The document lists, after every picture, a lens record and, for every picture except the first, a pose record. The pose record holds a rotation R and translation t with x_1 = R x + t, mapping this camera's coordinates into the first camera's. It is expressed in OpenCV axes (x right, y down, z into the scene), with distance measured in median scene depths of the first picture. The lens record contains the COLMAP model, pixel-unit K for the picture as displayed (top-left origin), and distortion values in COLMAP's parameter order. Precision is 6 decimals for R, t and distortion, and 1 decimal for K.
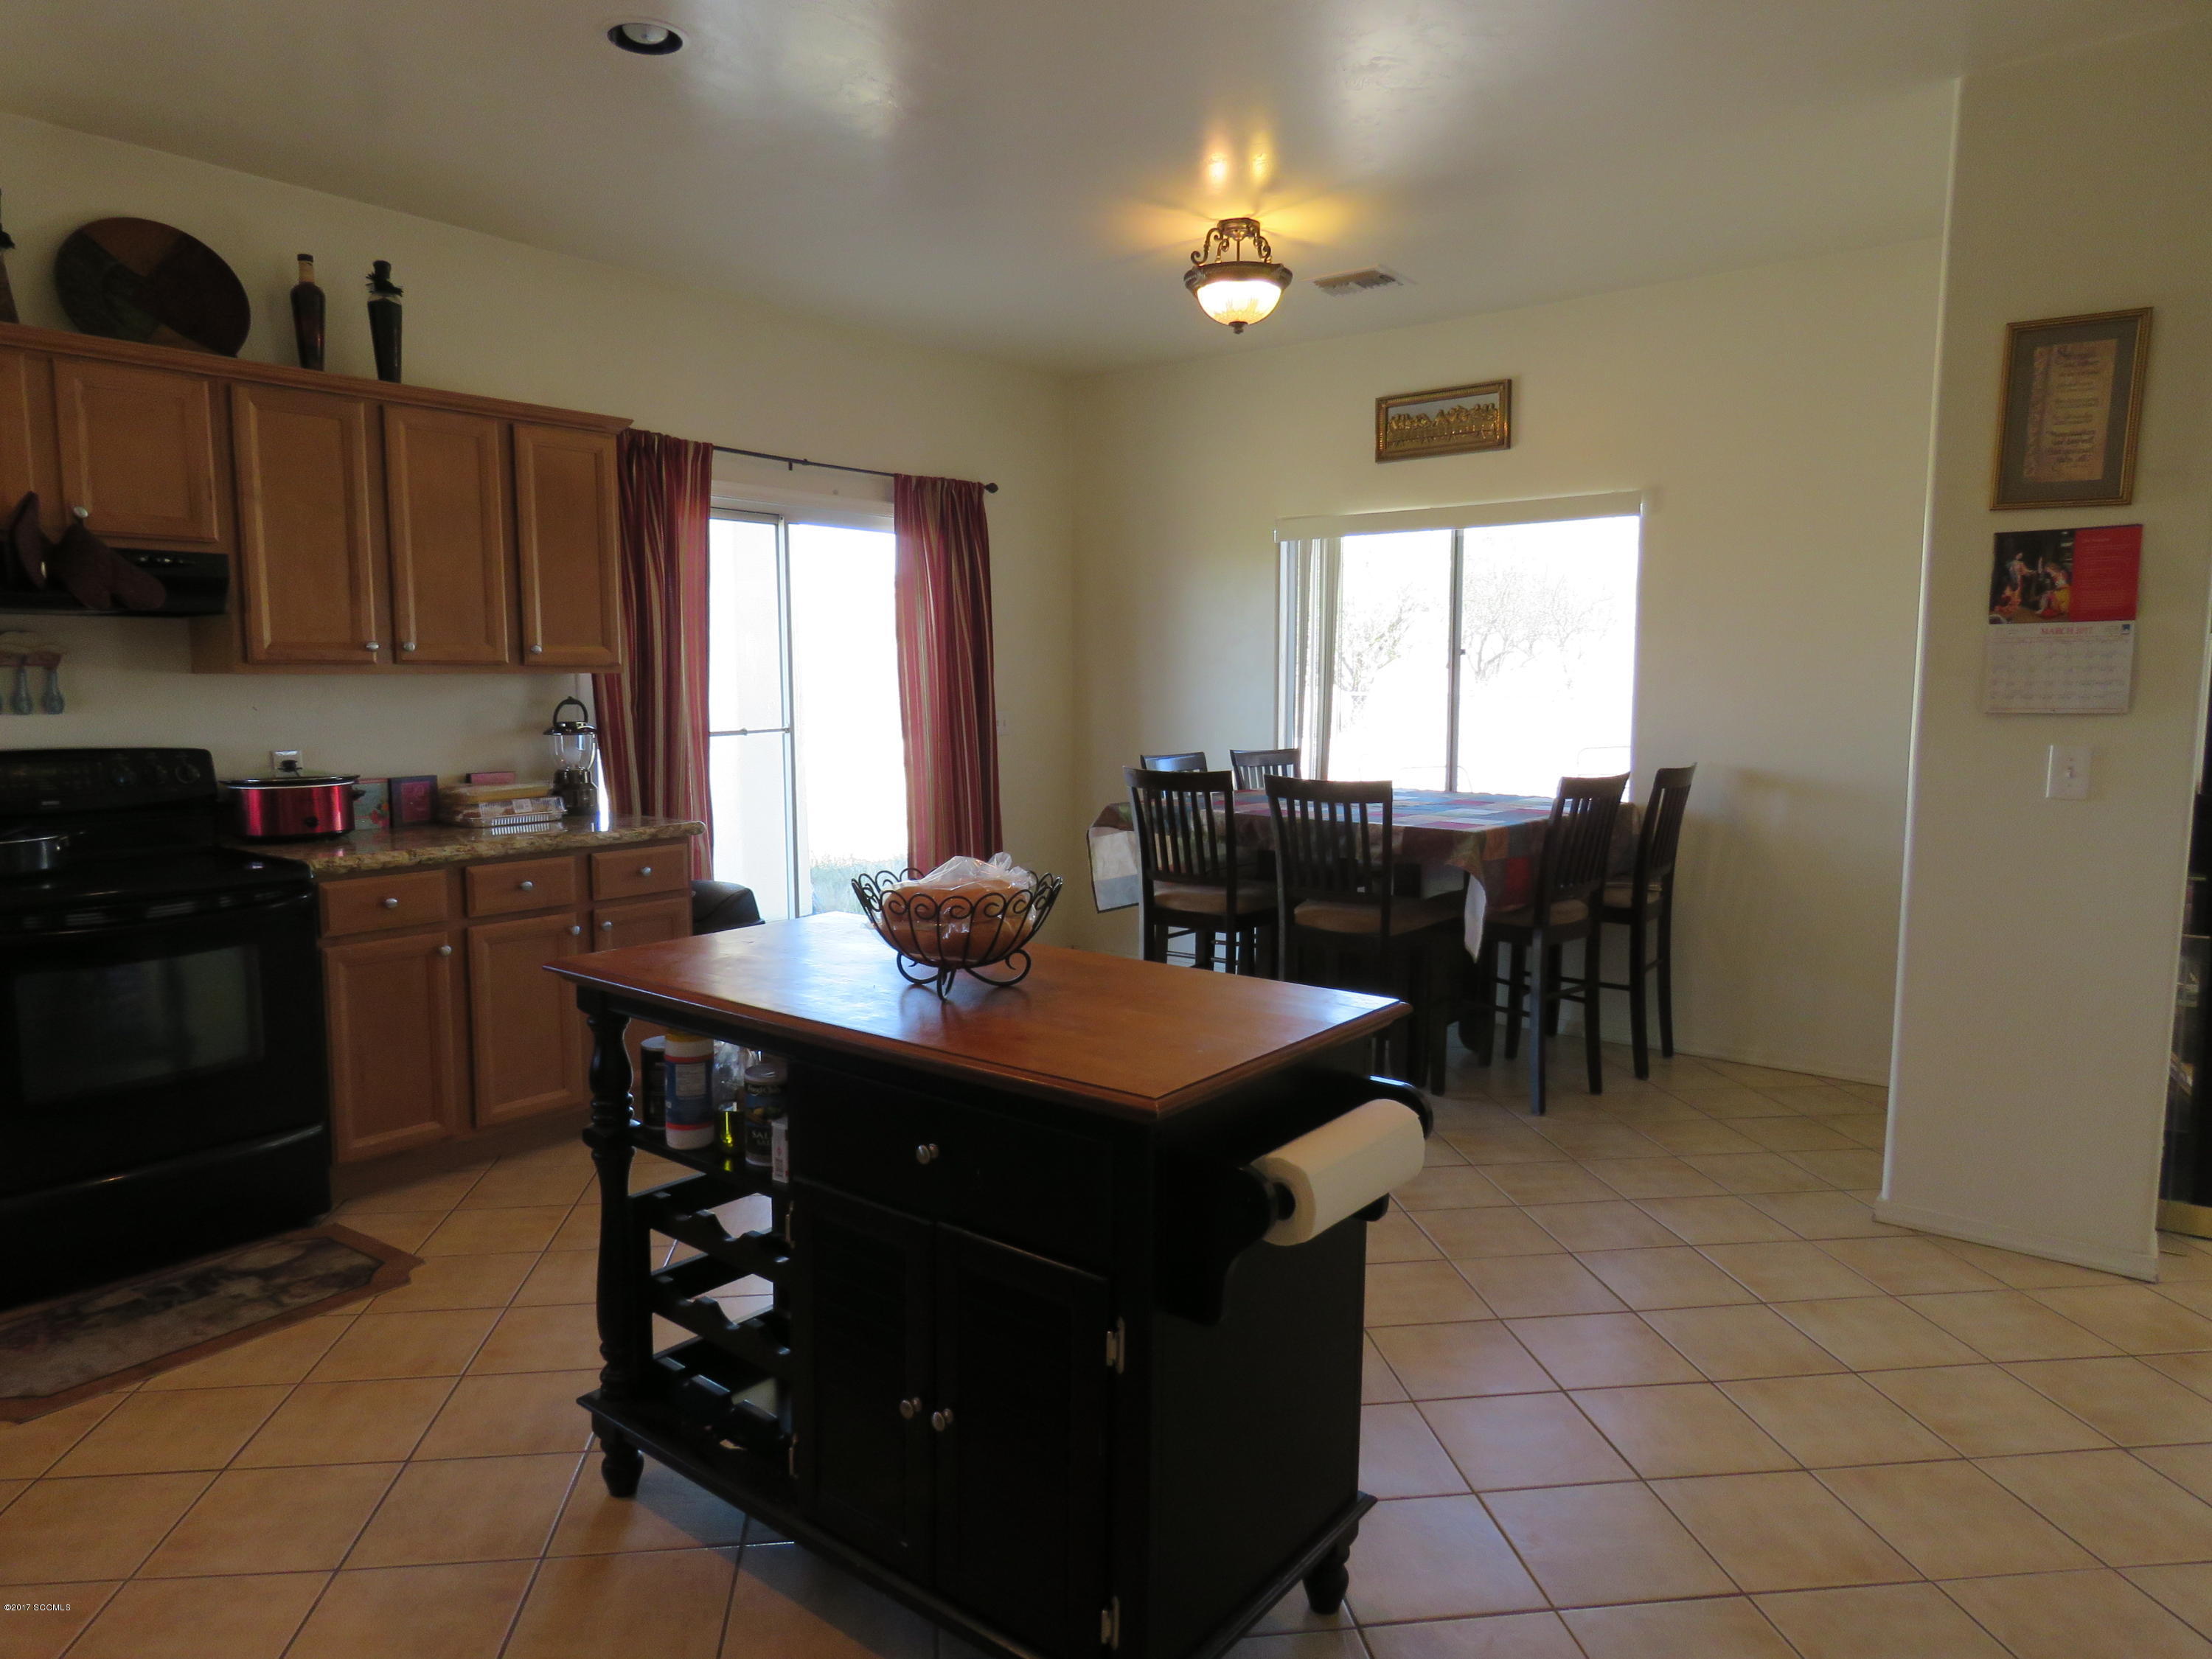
lens RADIAL K [[1402.6, 0, 1098.7], [0, 1402.6, 826.5], [0, 0, 1]] dist [-0.006608, -0.003847]
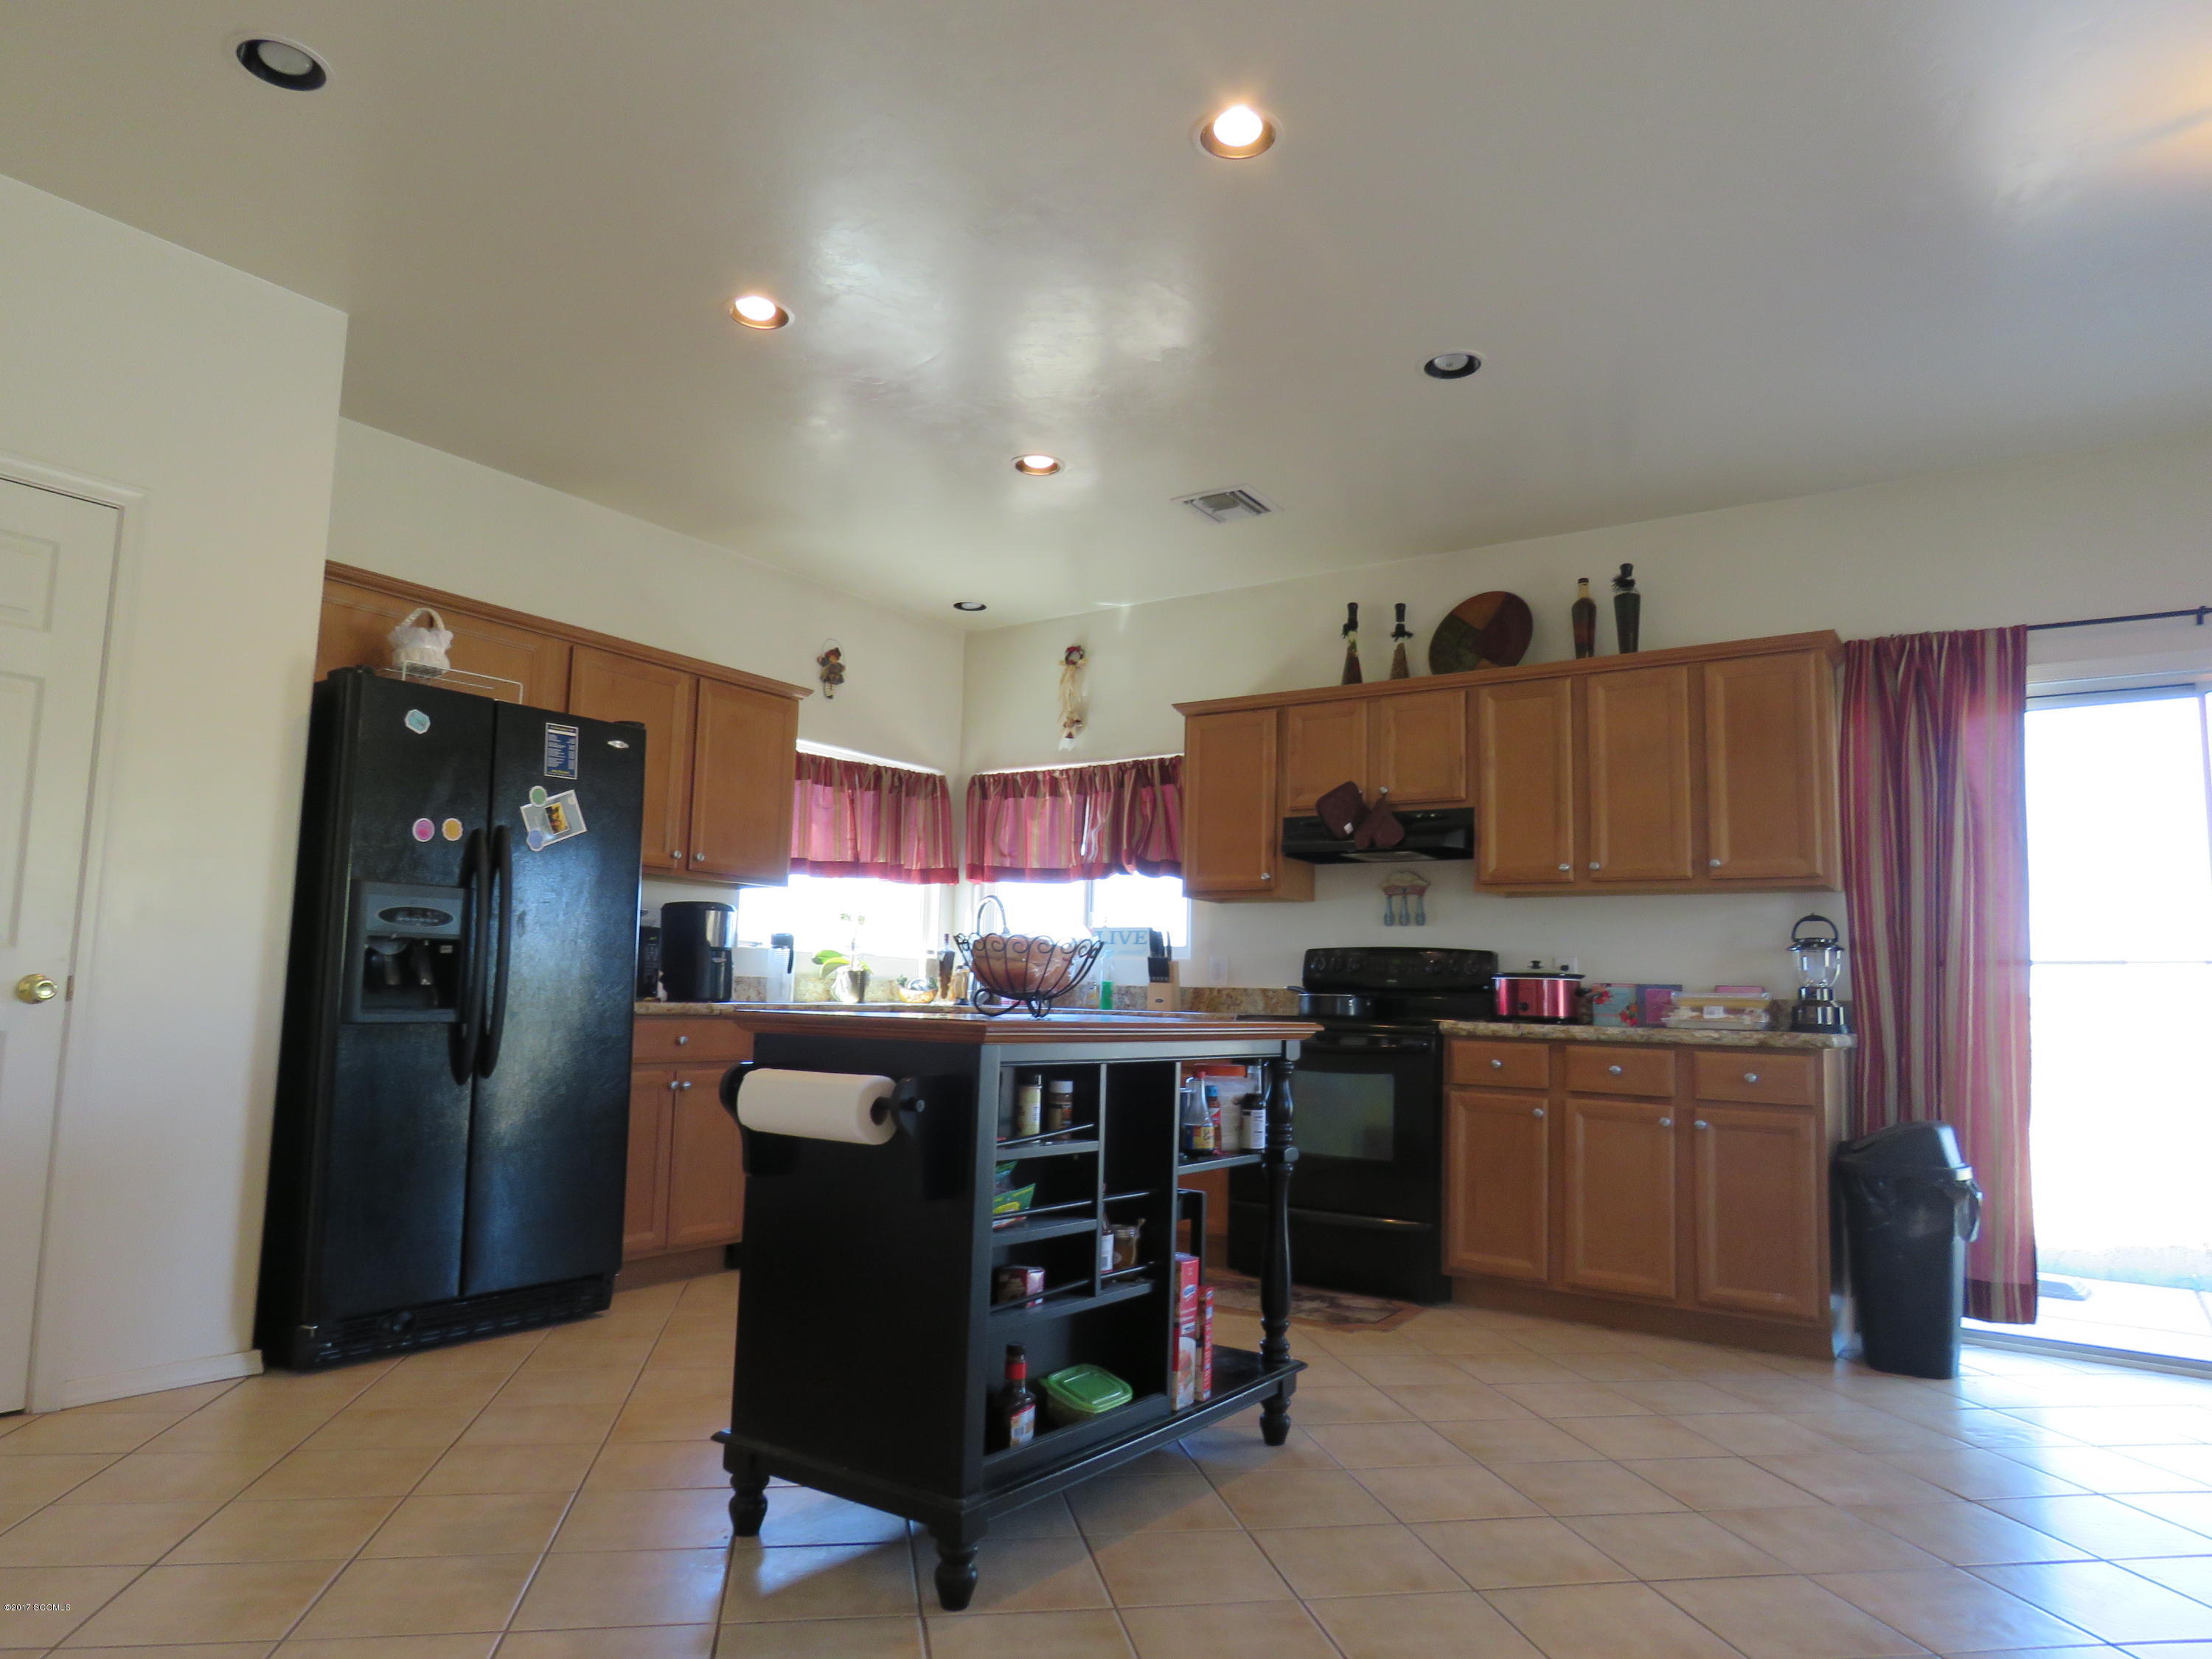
lens RADIAL K [[1402.6, 0, 1097.7], [0, 1402.6, 839.0], [0, 0, 1]] dist [-0.006608, -0.003847]
pose [[0.067938, -0.113766, -0.991182, 0.673880], [-0.138905, 0.982723, -0.122316, 0.055601], [0.987973, 0.145990, 0.050962, 0.514192]]
